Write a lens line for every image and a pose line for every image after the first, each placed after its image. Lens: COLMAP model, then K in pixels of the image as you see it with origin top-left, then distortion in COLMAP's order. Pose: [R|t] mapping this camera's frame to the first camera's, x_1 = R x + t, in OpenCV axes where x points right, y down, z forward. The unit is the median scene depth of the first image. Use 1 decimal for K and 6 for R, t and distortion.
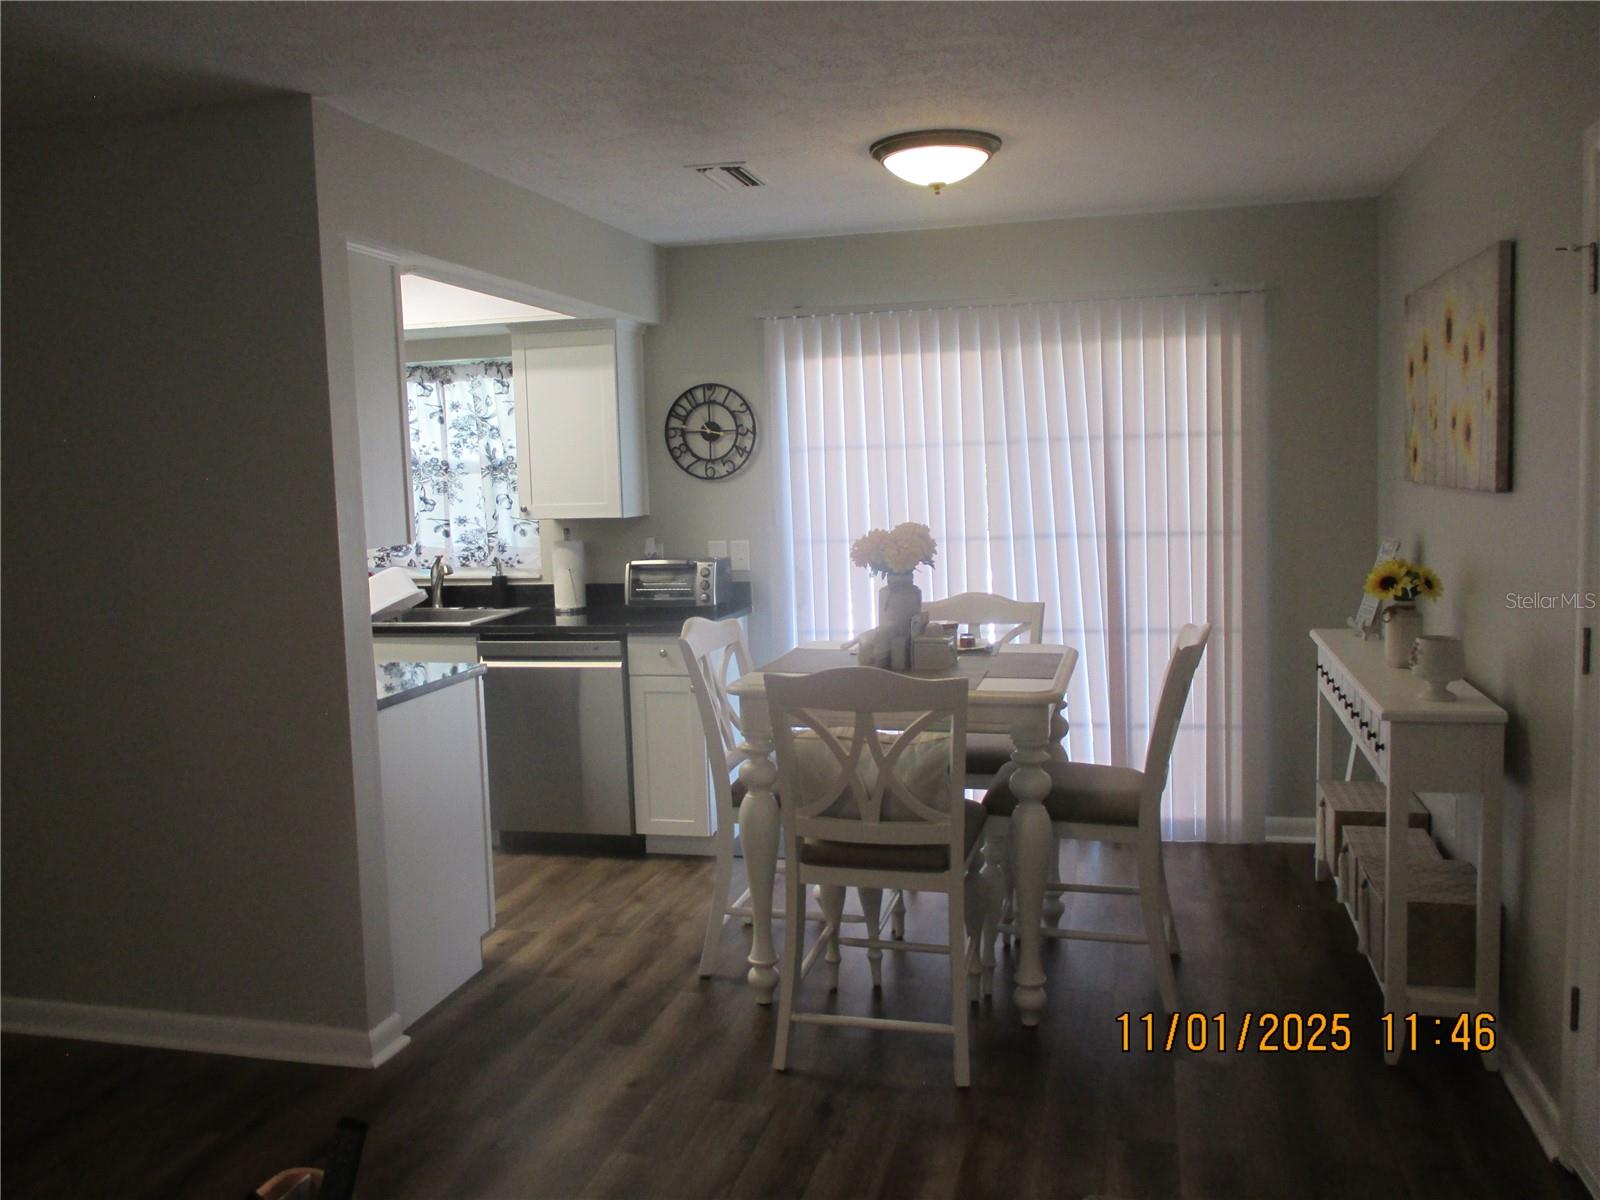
lens RADIAL K [[1343.3, 0, 777.0], [0, 1343.3, 571.9], [0, 0, 1]] dist [-0.026050, 0.006745]
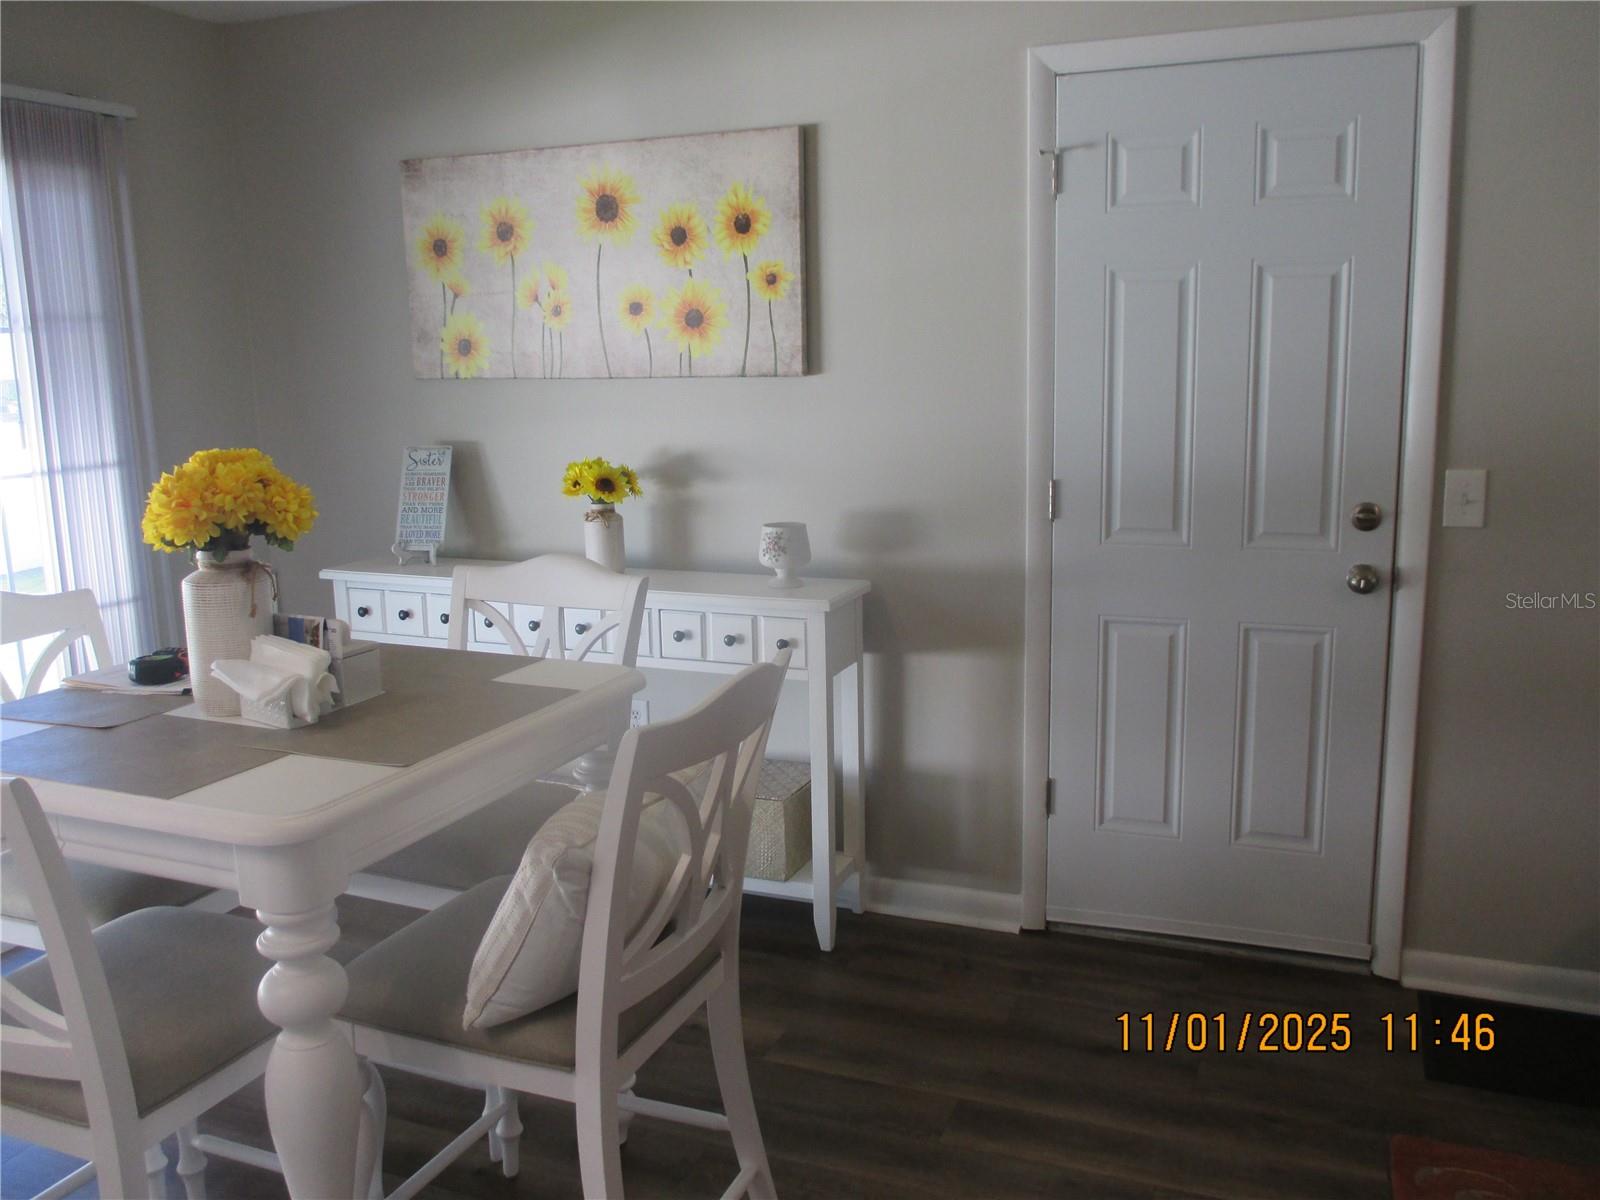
lens RADIAL K [[1343.3, 0, 787.3], [0, 1343.3, 611.7], [0, 0, 1]] dist [-0.026050, 0.006745]
pose [[0.140442, -0.162648, 0.976638, -0.587133], [0.096058, 0.983999, 0.150061, -0.043881], [-0.985418, 0.072739, 0.153819, 1.022357]]
